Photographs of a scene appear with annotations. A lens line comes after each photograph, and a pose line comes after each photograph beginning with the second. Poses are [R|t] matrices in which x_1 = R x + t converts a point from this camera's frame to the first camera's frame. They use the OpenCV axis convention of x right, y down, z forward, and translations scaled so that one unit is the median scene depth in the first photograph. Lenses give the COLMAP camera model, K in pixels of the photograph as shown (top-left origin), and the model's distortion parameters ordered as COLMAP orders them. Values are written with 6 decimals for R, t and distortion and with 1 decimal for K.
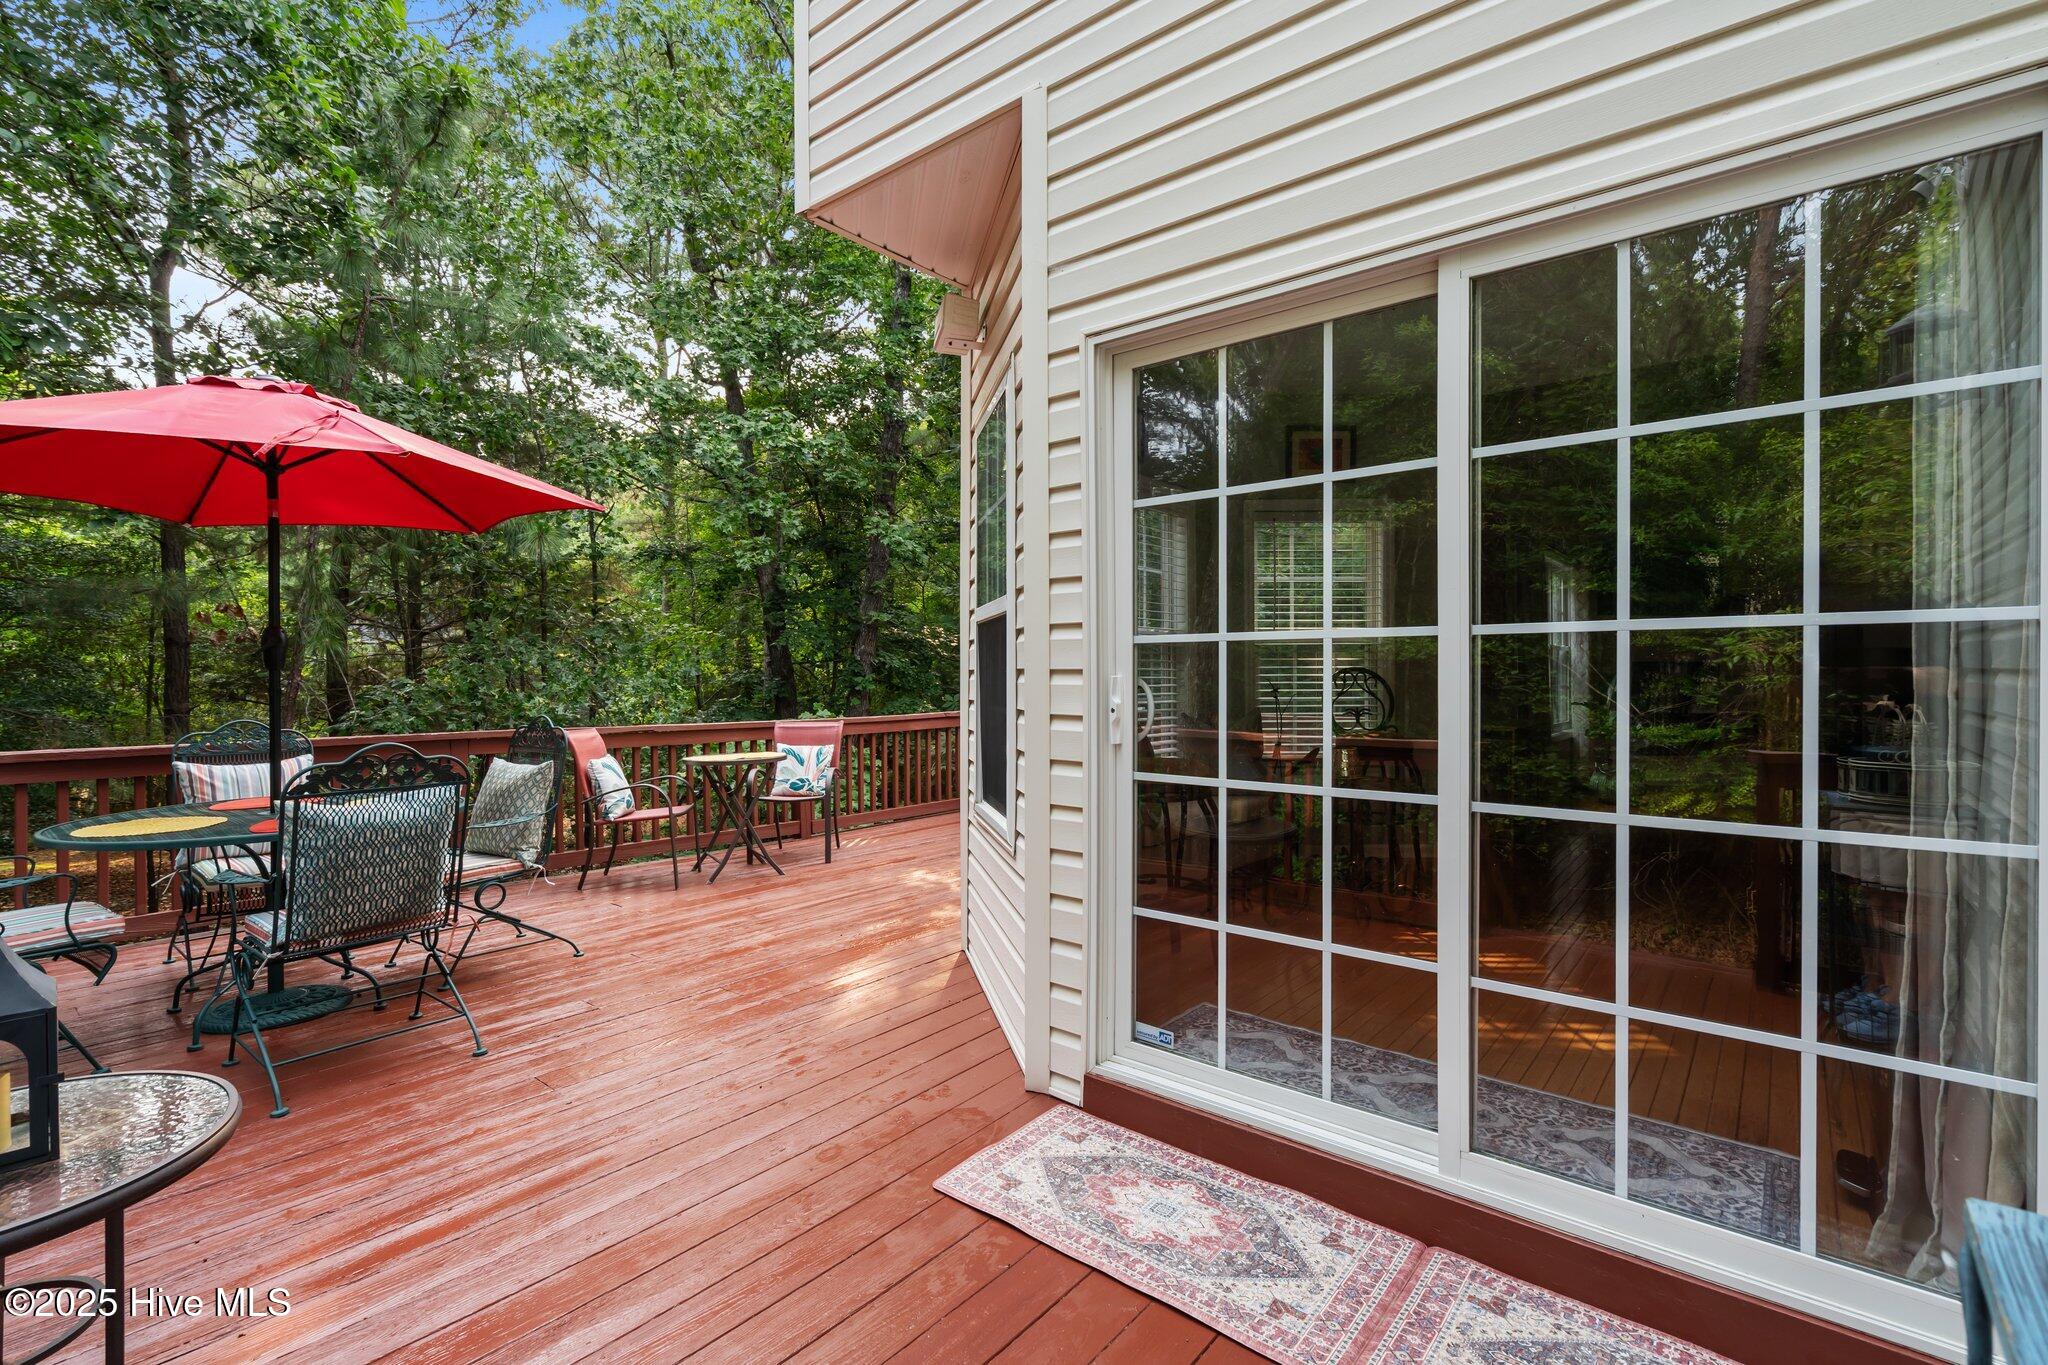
lens RADIAL K [[938.0, 0, 1045.2], [0, 938.0, 680.9], [0, 0, 1]] dist [0.003311, 0.000330]
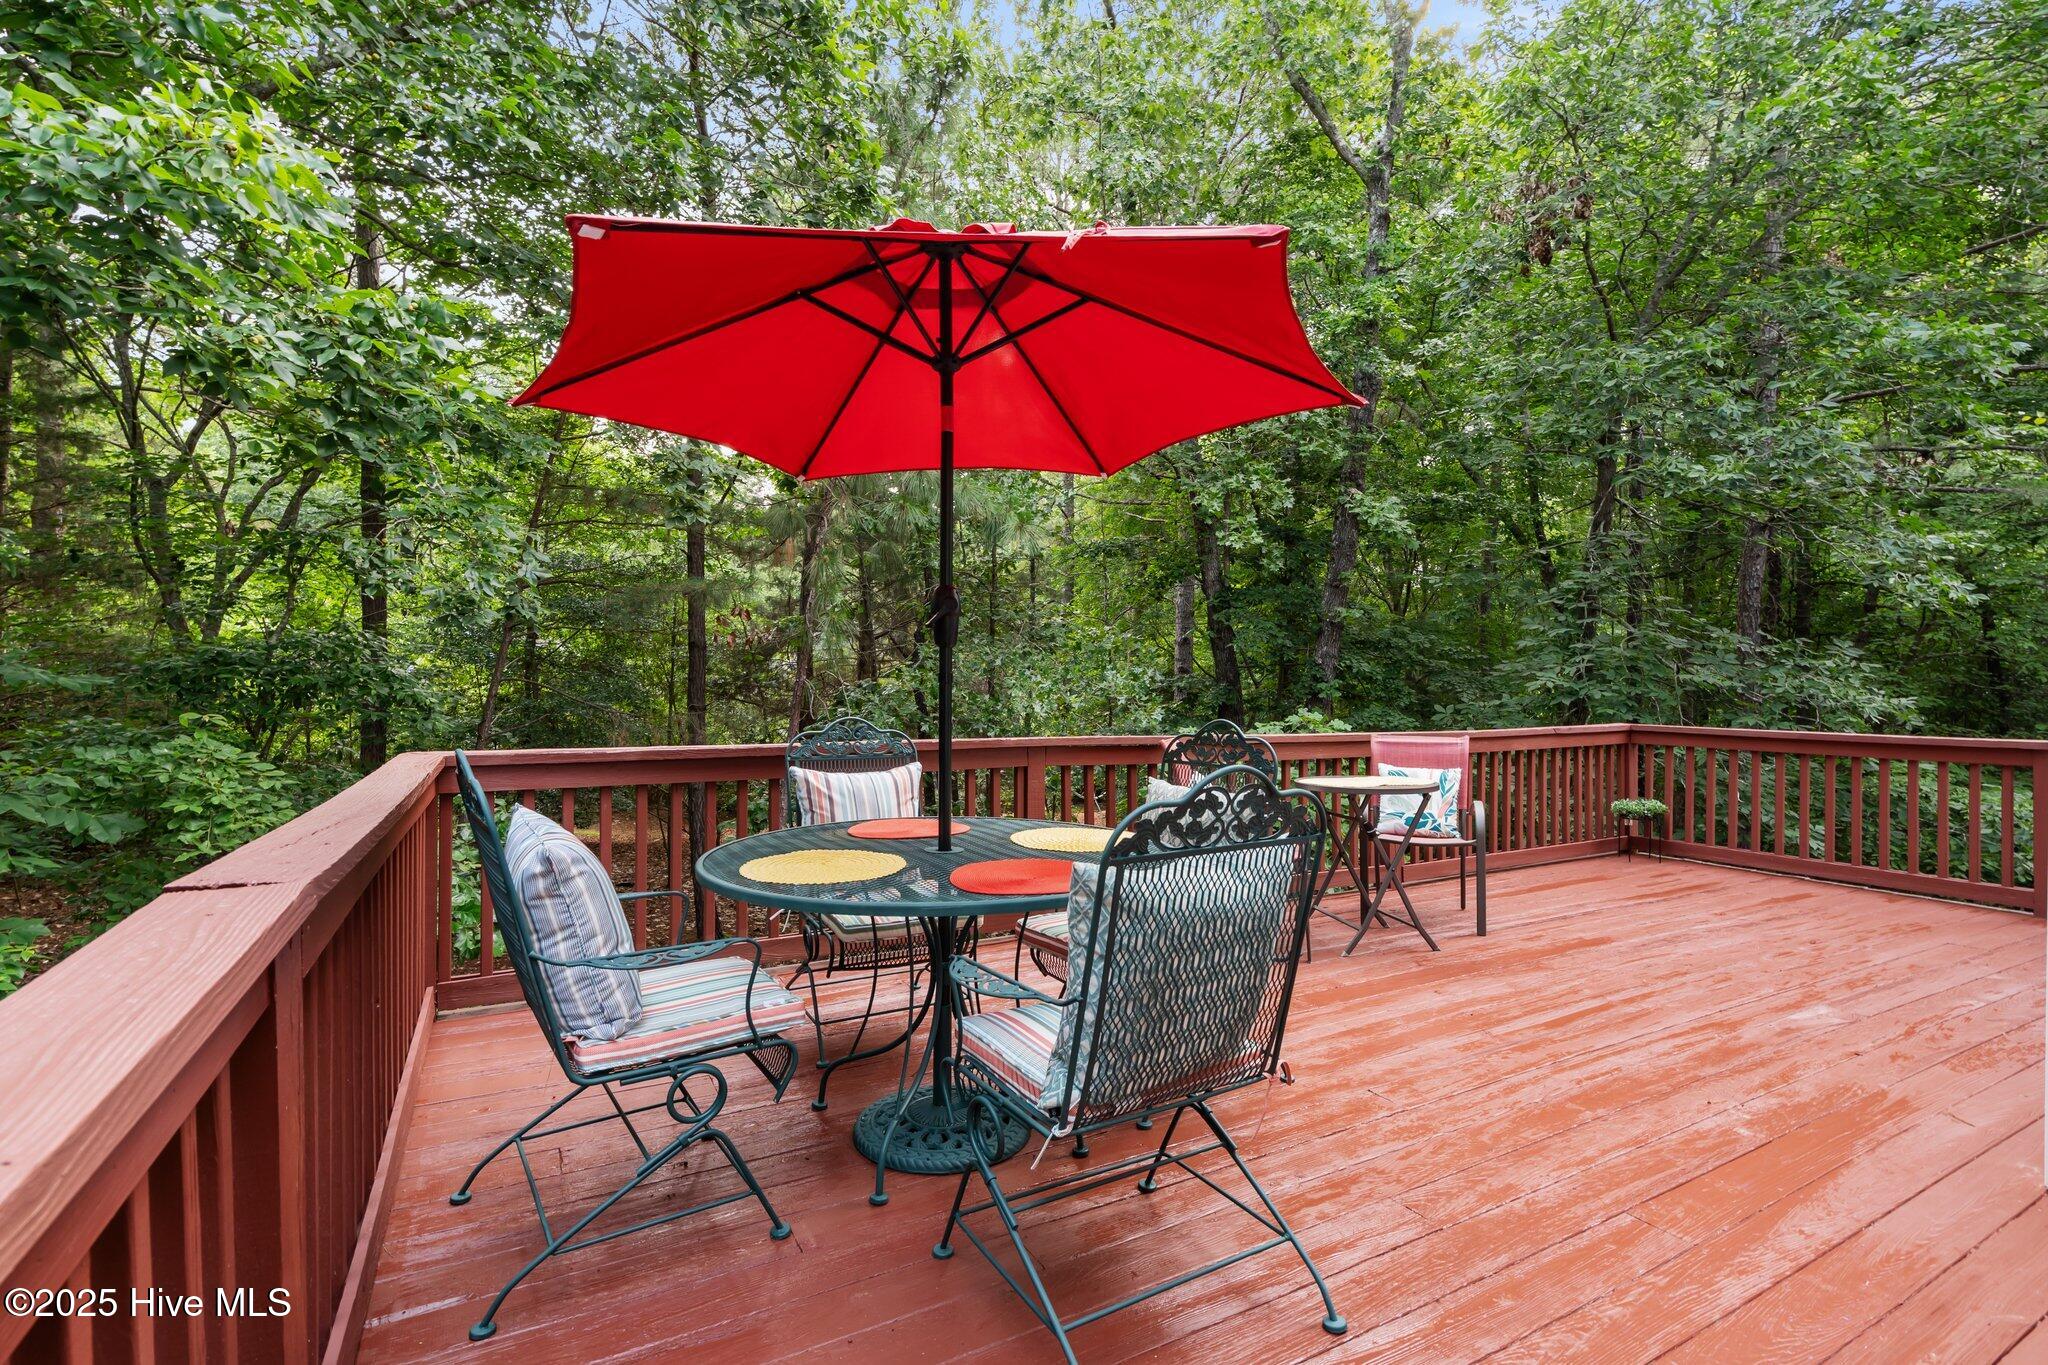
lens RADIAL K [[938.0, 0, 1045.2], [0, 938.0, 680.9], [0, 0, 1]] dist [0.003311, 0.000330]
pose [[0.936331, 0.007899, -0.351030, -0.401992], [-0.011855, 0.999888, -0.009124, 0.015312], [0.350918, 0.012705, 0.936320, 0.292154]]
